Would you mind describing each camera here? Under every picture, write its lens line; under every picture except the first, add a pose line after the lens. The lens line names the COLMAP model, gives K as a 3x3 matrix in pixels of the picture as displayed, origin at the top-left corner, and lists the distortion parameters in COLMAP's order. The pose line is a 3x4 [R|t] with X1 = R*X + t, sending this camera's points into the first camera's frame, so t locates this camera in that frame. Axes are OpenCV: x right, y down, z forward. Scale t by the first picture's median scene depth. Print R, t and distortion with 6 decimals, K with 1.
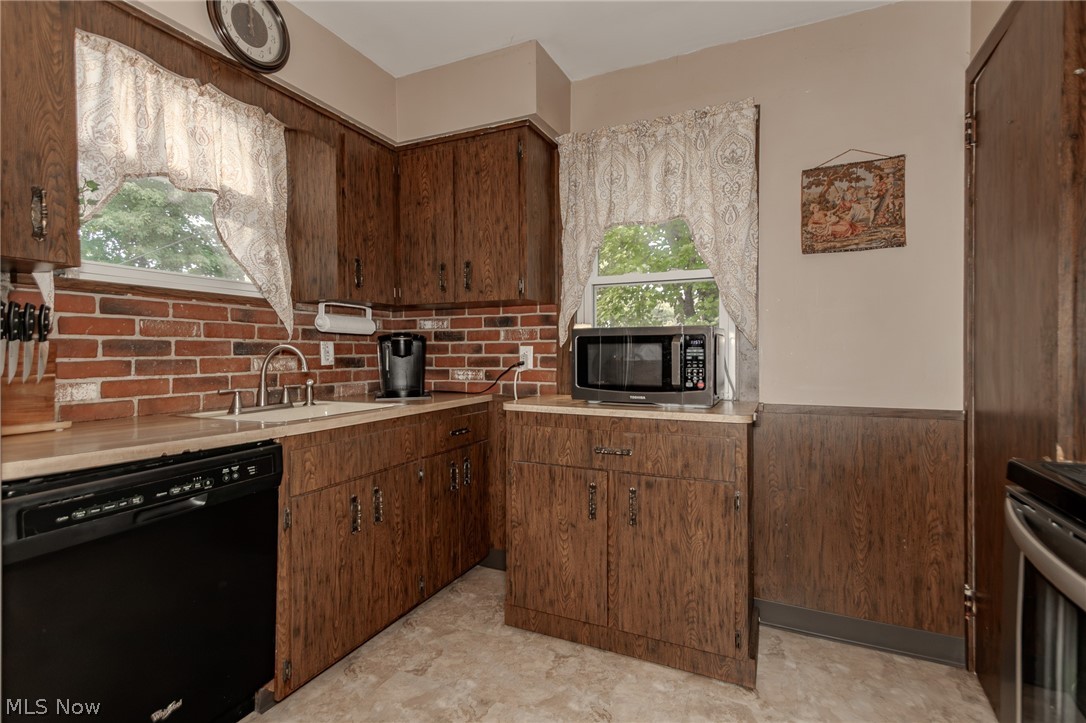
lens RADIAL K [[504.8, 0, 544.4], [0, 504.8, 350.0], [0, 0, 1]] dist [0.001466, 0.000105]
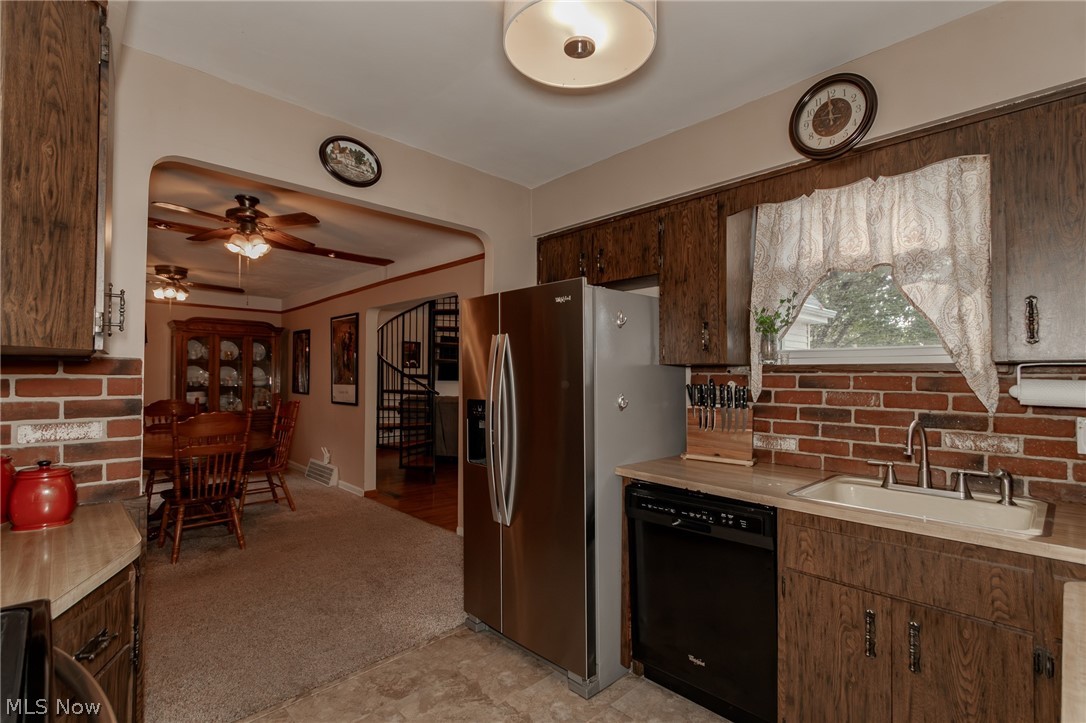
lens RADIAL K [[501.5, 0, 543.4], [0, 501.5, 367.1], [0, 0, 1]] dist [0.000132, -0.000197]
pose [[-0.371007, -0.023314, -0.928337, 0.563211], [-0.005275, 0.999722, -0.022999, -0.083913], [0.928615, -0.003635, -0.371026, 0.776177]]
